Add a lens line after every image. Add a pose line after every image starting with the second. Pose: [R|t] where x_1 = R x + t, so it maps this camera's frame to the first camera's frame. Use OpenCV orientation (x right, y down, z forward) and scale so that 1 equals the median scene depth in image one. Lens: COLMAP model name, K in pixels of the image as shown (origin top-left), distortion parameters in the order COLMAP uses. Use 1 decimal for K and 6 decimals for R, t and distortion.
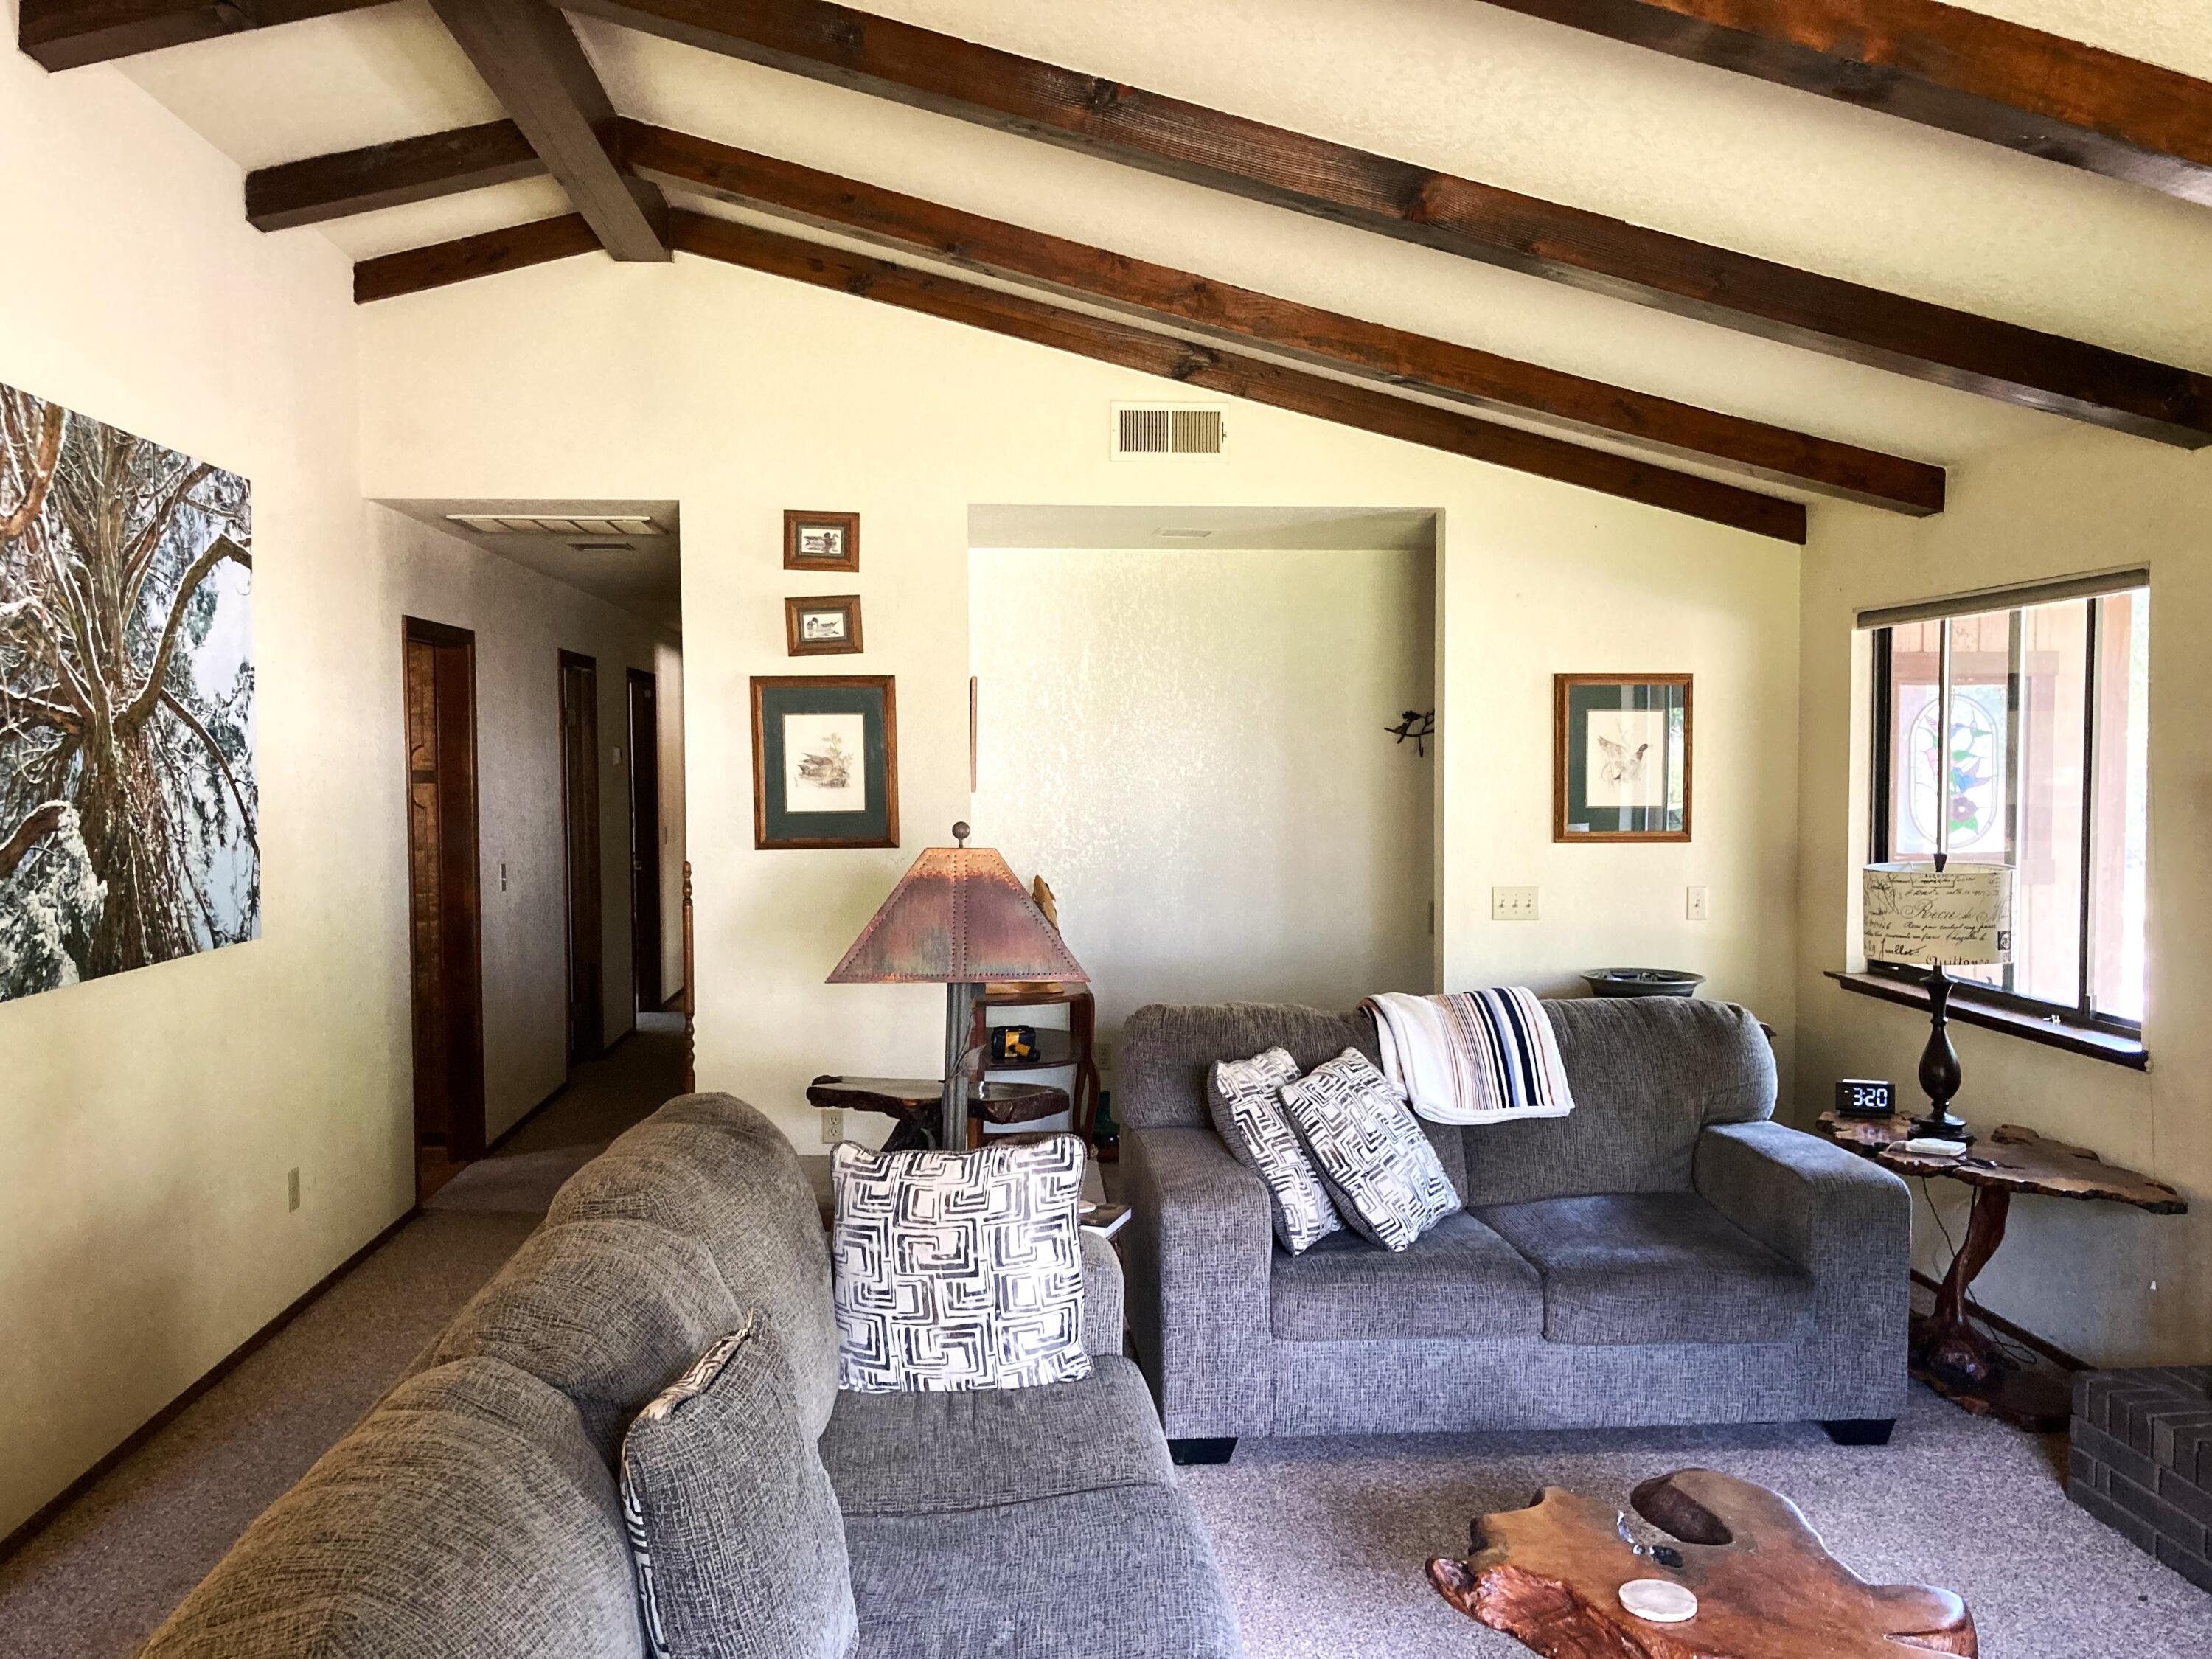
lens RADIAL K [[1816.3, 0, 1096.7], [0, 1816.3, 845.1], [0, 0, 1]] dist [0.042671, -0.054284]
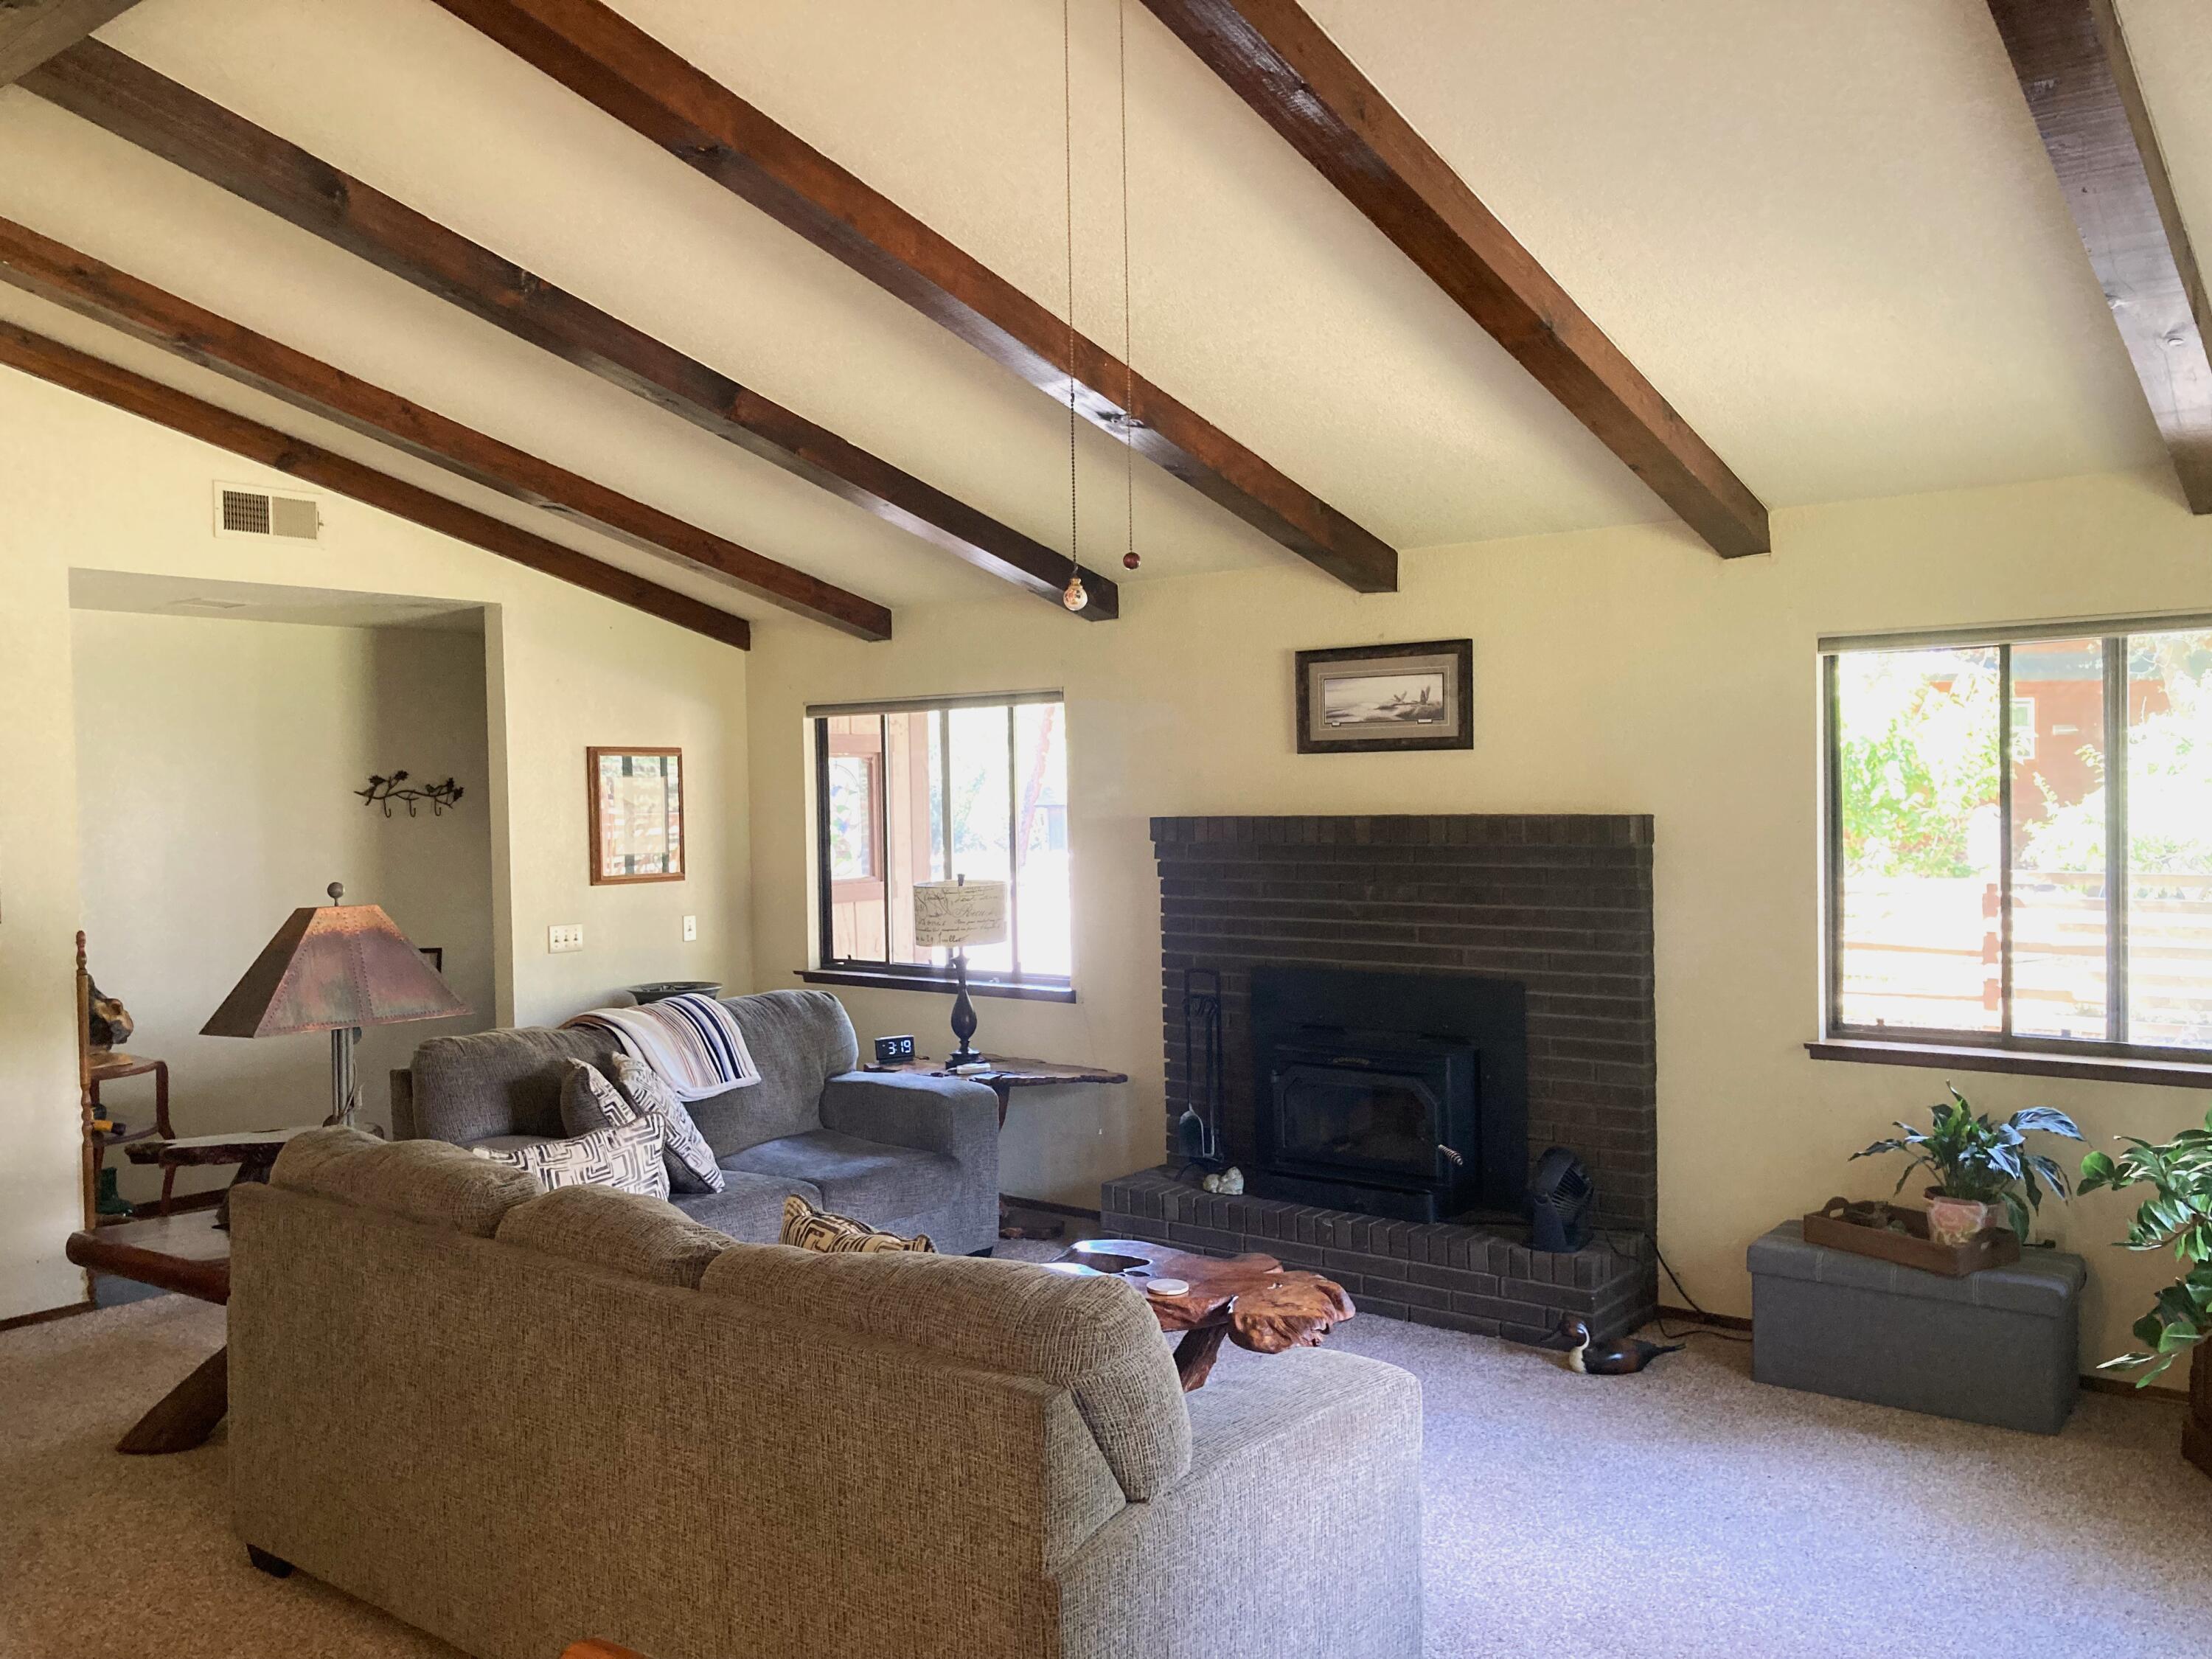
lens RADIAL K [[1816.3, 0, 1102.6], [0, 1816.3, 851.7], [0, 0, 1]] dist [0.042671, -0.054284]
pose [[0.667911, -0.033556, 0.743484, -0.539234], [0.053324, 0.998573, -0.002835, -0.003224], [-0.742328, 0.041539, 0.668747, -0.079821]]
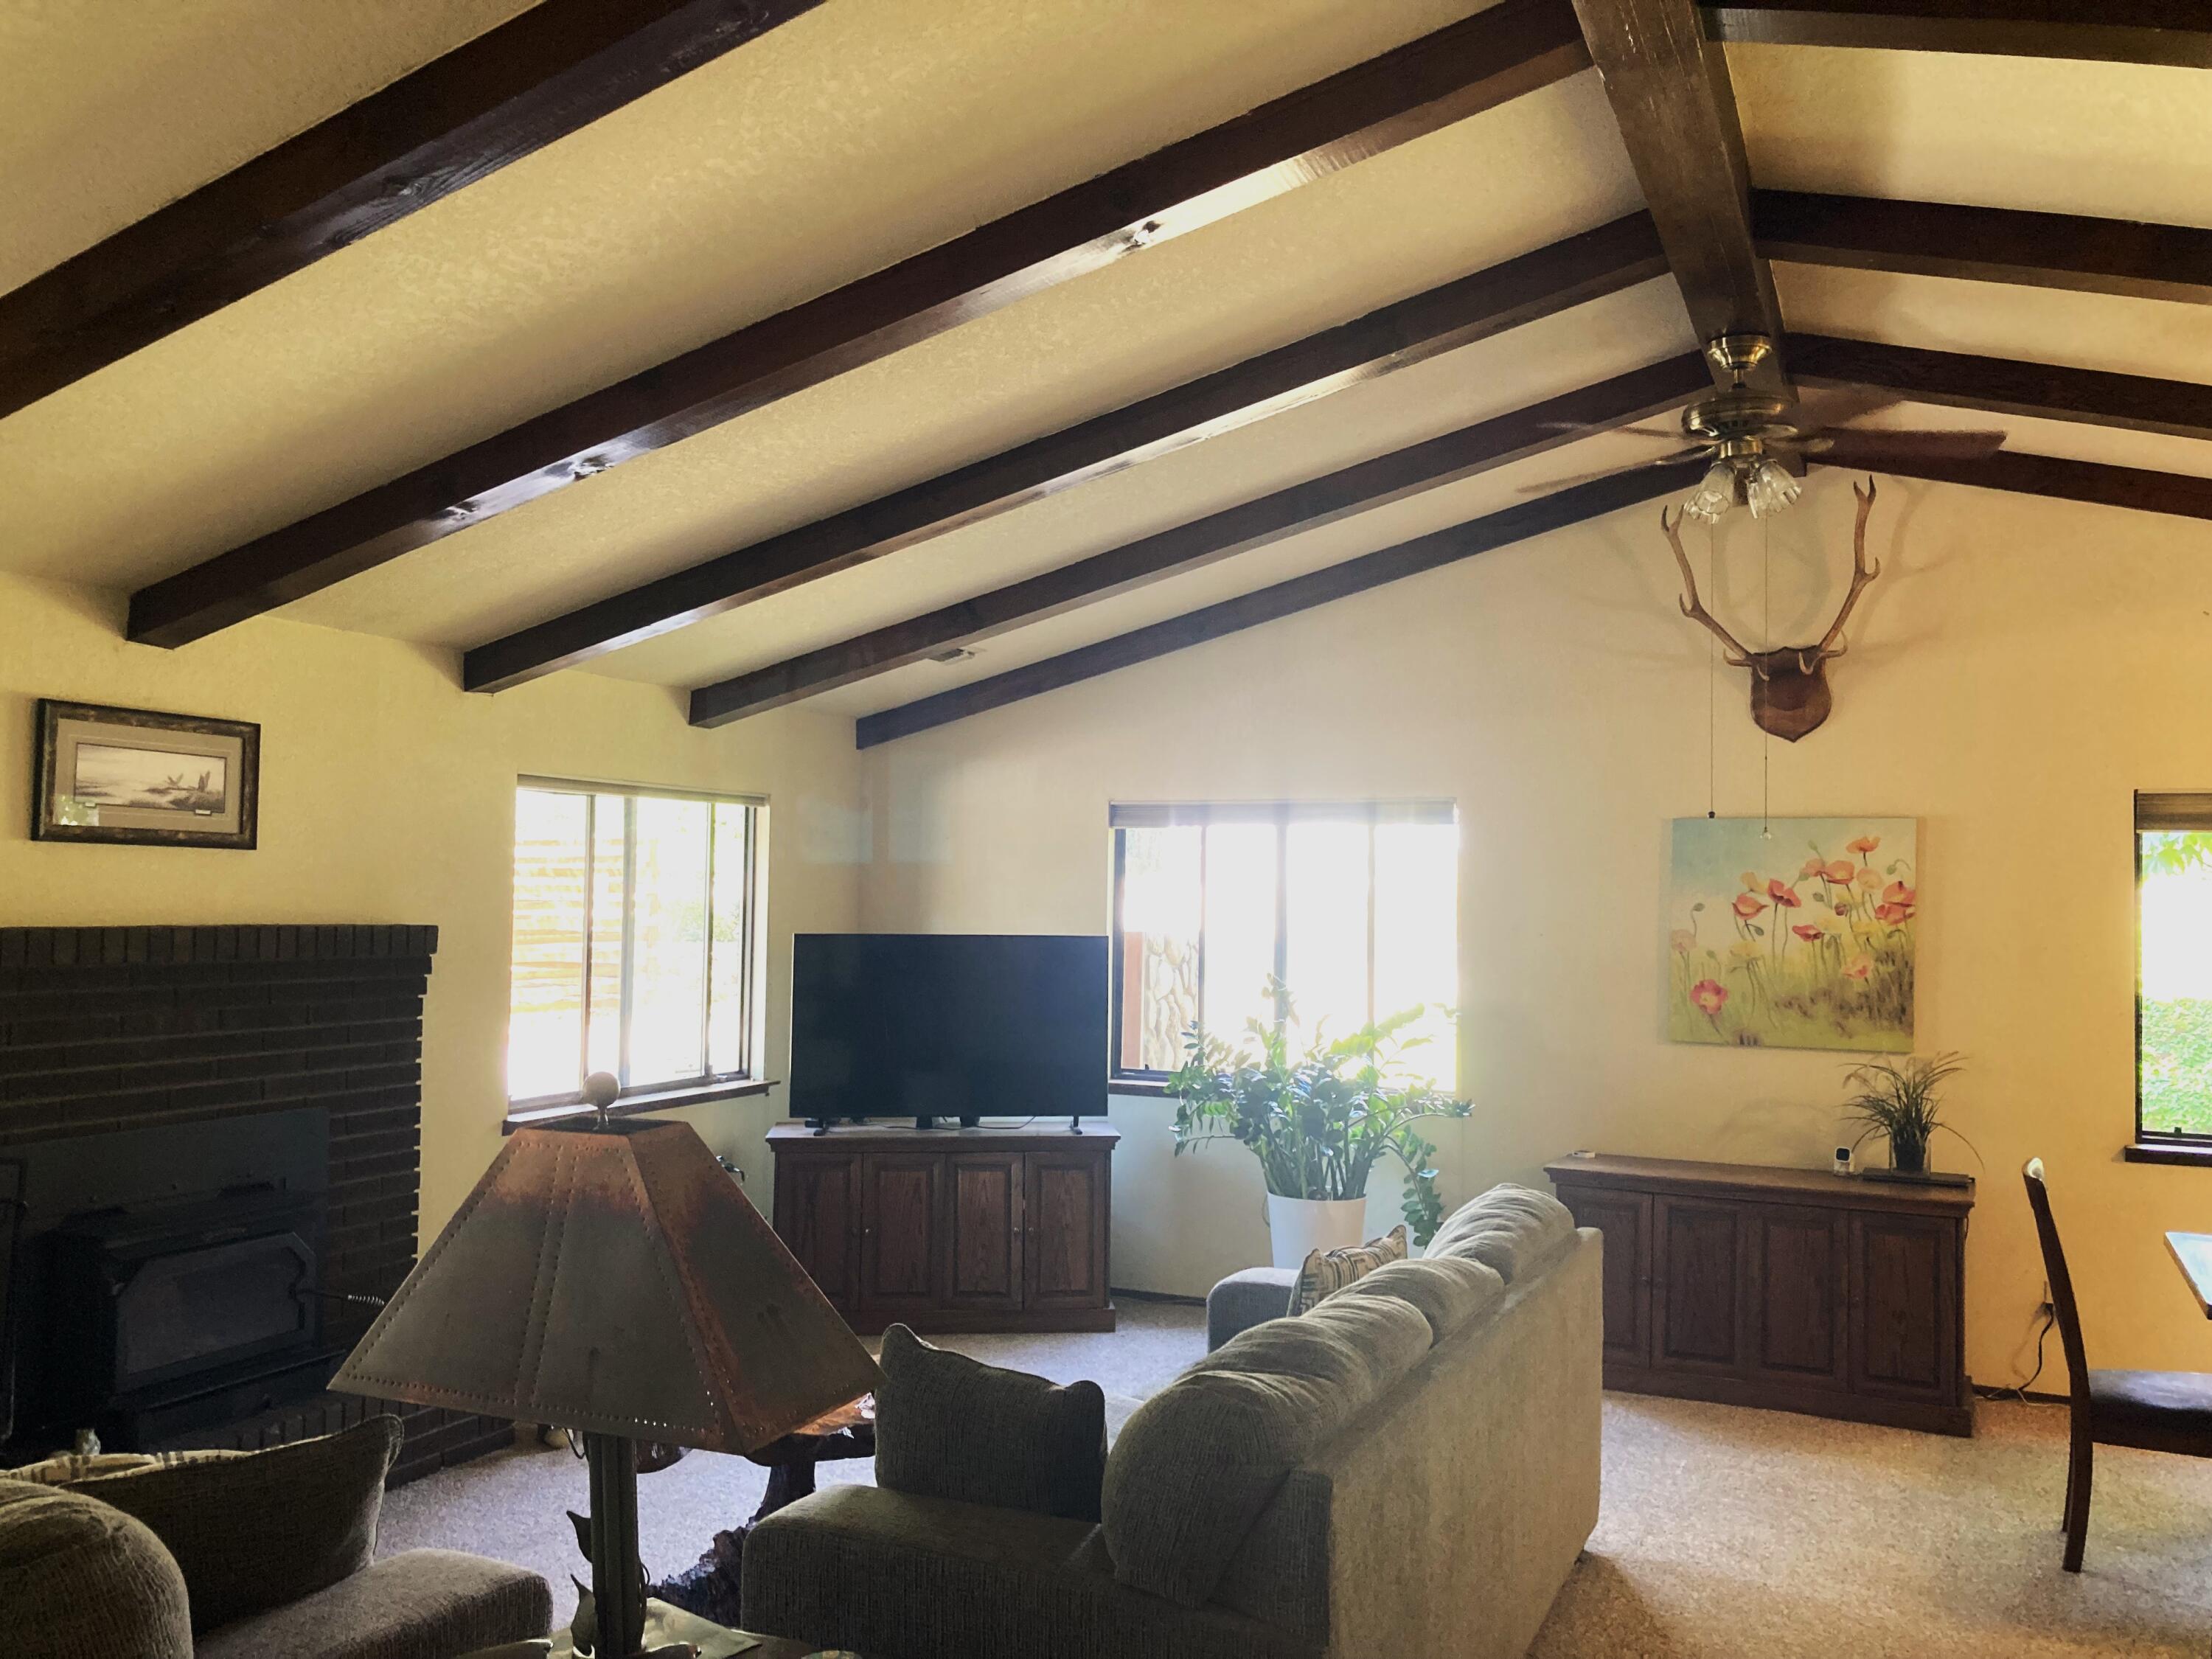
lens RADIAL K [[1816.3, 0, 1110.8], [0, 1816.3, 857.8], [0, 0, 1]] dist [0.042671, -0.054284]
pose [[-0.883280, -0.000193, 0.468846, -0.406438], [0.011687, 0.999680, 0.022428, -0.076143], [-0.468700, 0.025290, -0.882995, 1.269753]]
